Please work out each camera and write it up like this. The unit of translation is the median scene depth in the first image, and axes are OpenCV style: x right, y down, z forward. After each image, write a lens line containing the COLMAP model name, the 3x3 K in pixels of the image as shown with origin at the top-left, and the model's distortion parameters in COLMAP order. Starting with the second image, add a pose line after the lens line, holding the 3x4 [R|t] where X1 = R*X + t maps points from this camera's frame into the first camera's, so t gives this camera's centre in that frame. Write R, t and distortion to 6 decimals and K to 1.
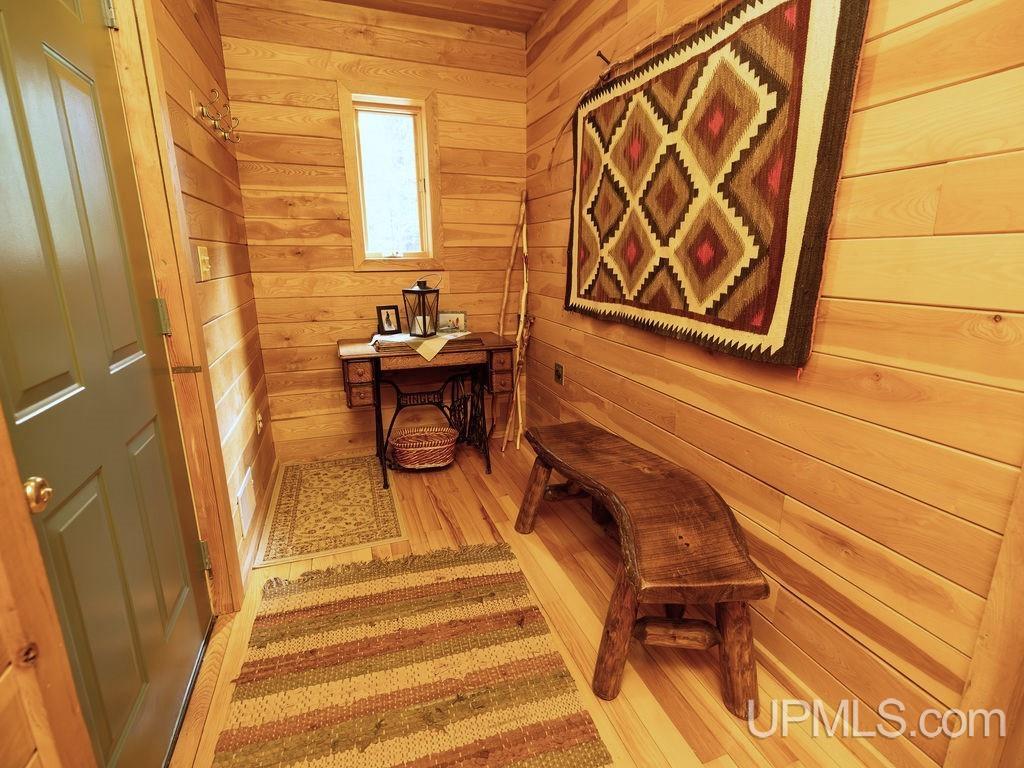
lens RADIAL K [[493.5, 0, 521.1], [0, 493.5, 384.9], [0, 0, 1]] dist [-0.003817, -0.000531]
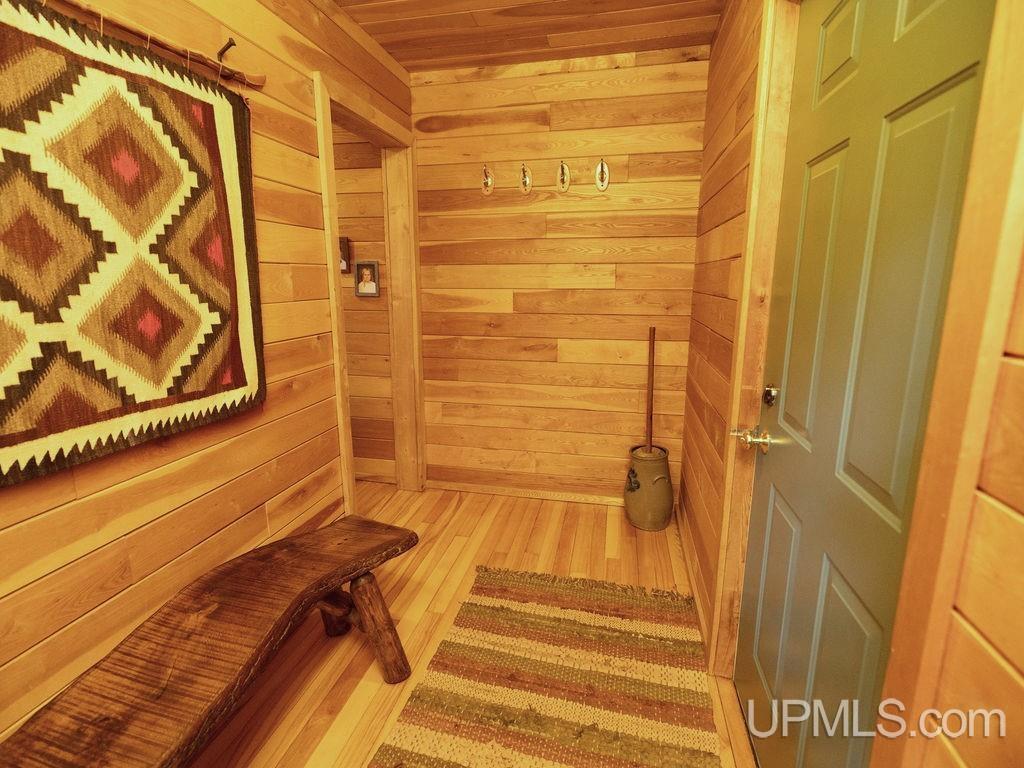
lens RADIAL K [[493.5, 0, 516.7], [0, 493.5, 378.3], [0, 0, 1]] dist [-0.003817, -0.000531]
pose [[-0.850937, -0.108163, 0.514011, -0.583195], [0.127796, 0.906533, 0.402325, -0.458458], [-0.509484, 0.408042, -0.757580, 1.411427]]
